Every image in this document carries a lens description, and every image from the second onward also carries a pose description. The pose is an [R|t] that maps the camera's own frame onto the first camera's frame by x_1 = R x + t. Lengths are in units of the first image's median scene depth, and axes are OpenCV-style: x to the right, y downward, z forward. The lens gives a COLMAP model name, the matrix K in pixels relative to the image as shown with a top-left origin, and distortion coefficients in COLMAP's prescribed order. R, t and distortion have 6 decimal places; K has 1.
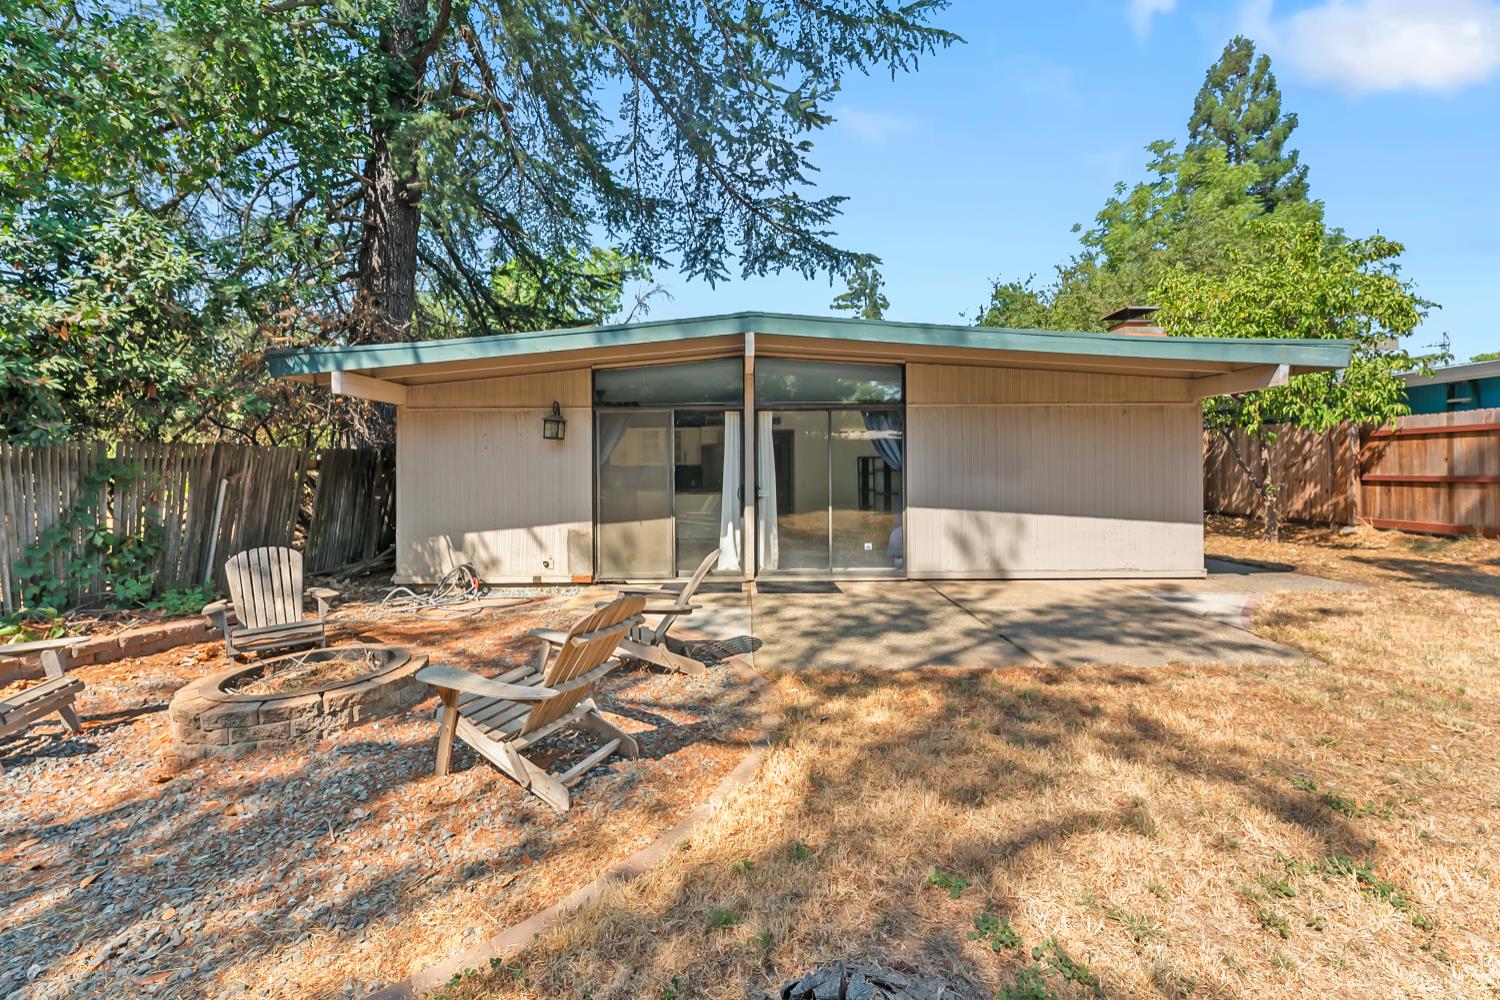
lens RADIAL K [[602.0, 0, 739.7], [0, 602.0, 473.4], [0, 0, 1]] dist [0.000998, -0.000152]
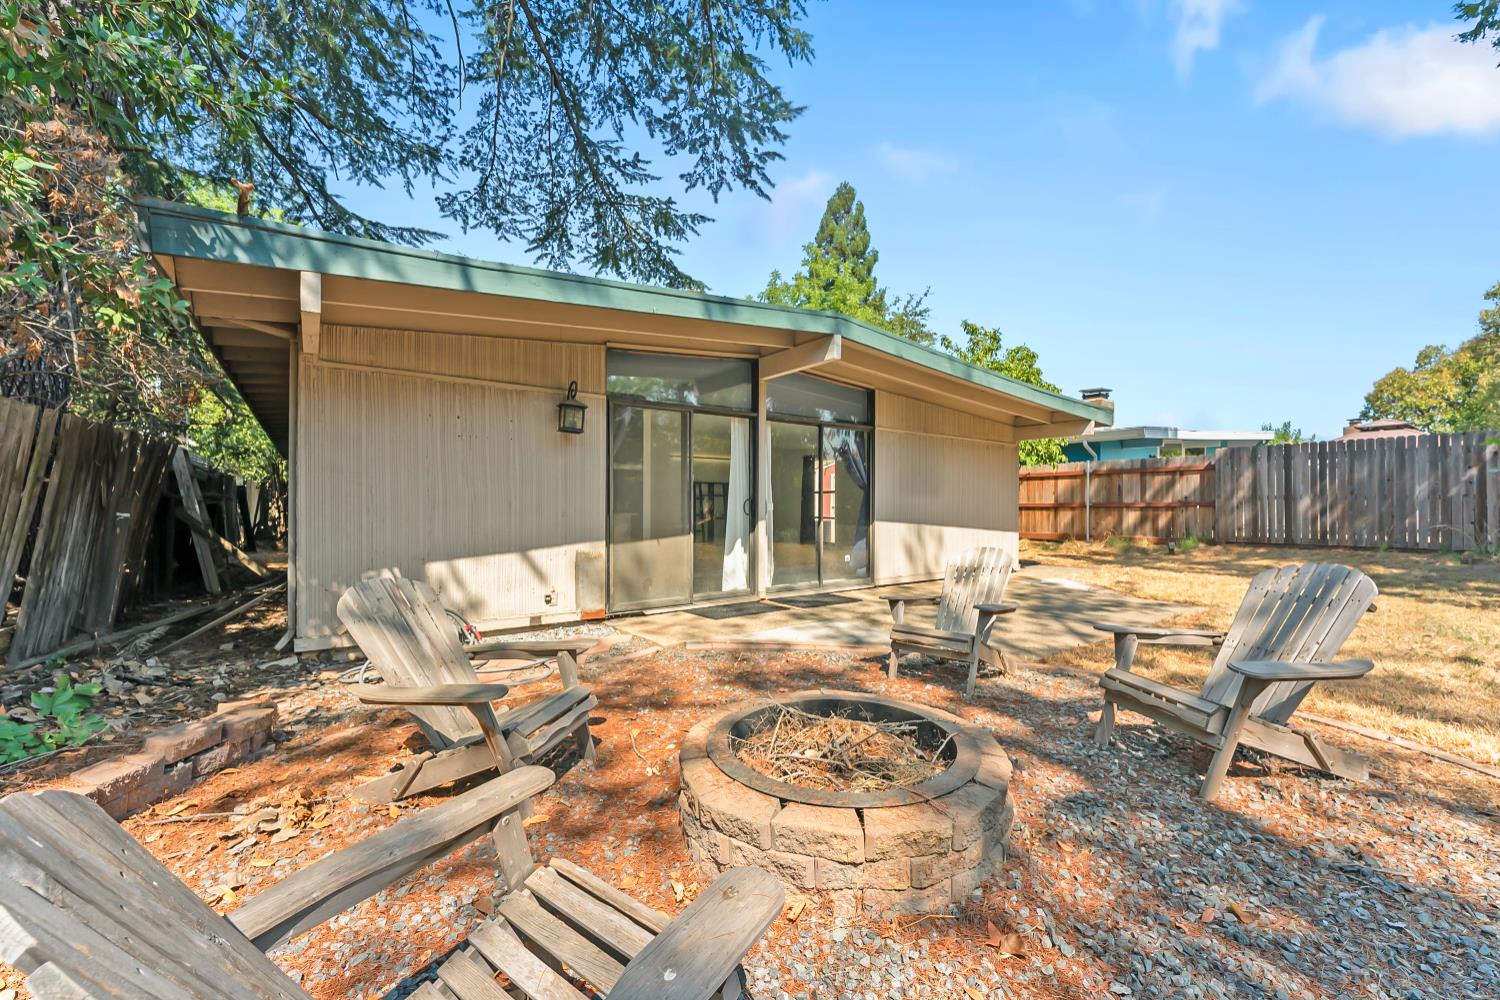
lens RADIAL K [[602.0, 0, 745.6], [0, 602.0, 501.2], [0, 0, 1]] dist [0.000998, -0.000152]
pose [[0.804419, 0.015324, 0.593865, -0.447165], [-0.005106, 0.999809, -0.018882, 0.034062], [-0.594040, 0.012157, 0.804343, 0.205228]]
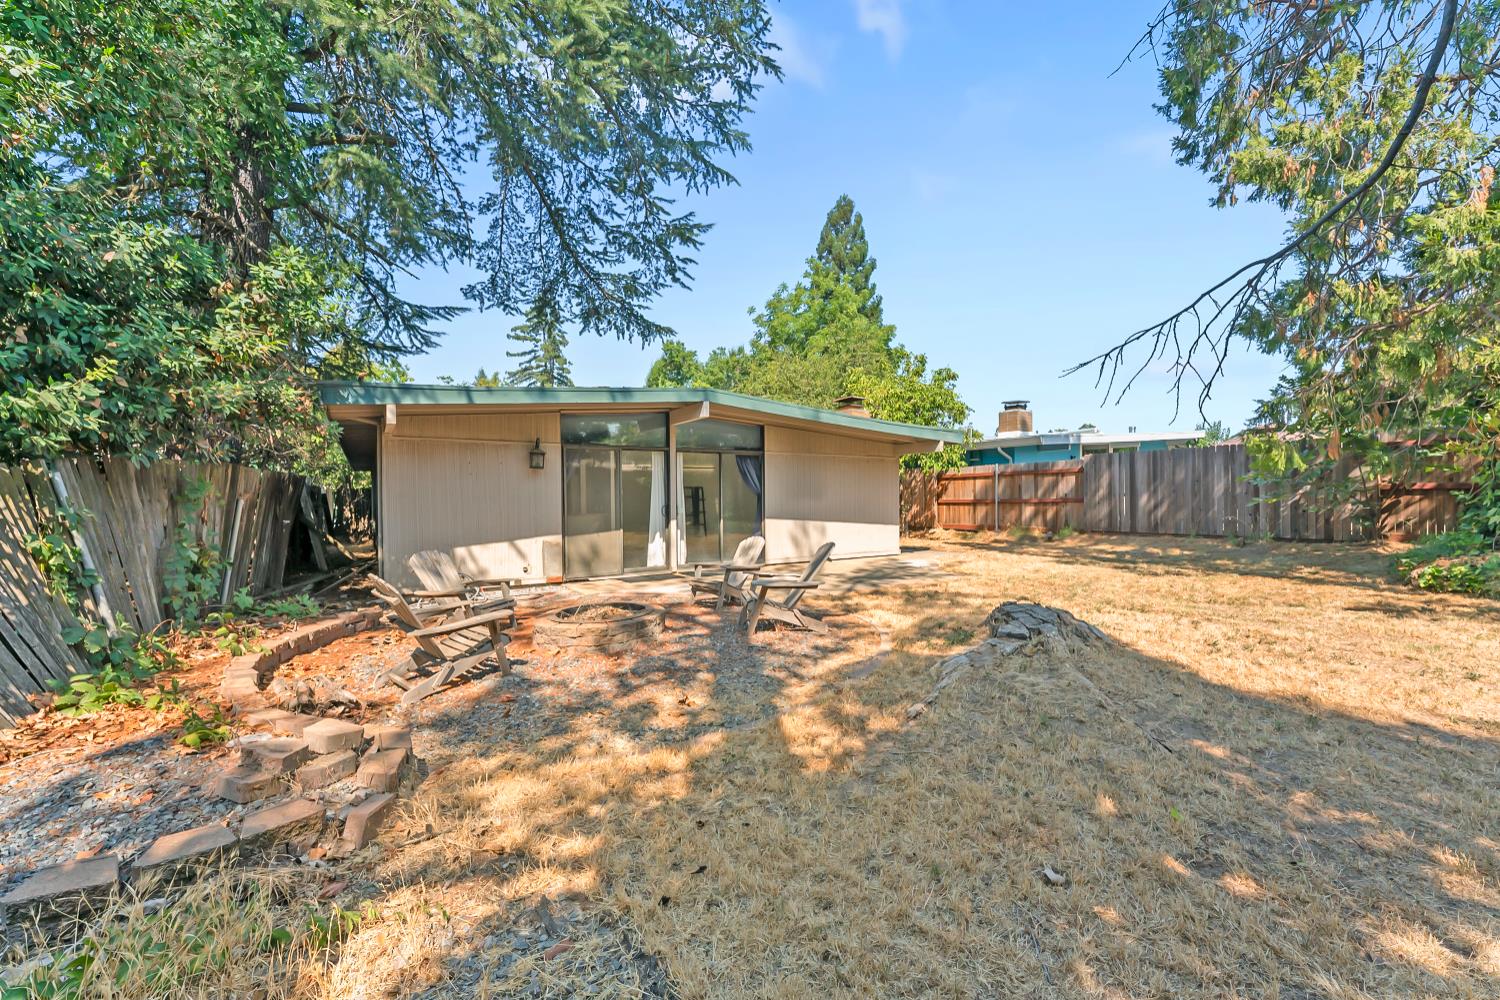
lens RADIAL K [[602.0, 0, 742.8], [0, 602.0, 505.5], [0, 0, 1]] dist [0.000998, -0.000152]
pose [[0.841798, -0.005750, 0.539763, -0.481196], [0.005987, 0.999981, 0.001316, 0.016600], [-0.539760, 0.002124, 0.841816, -0.216064]]
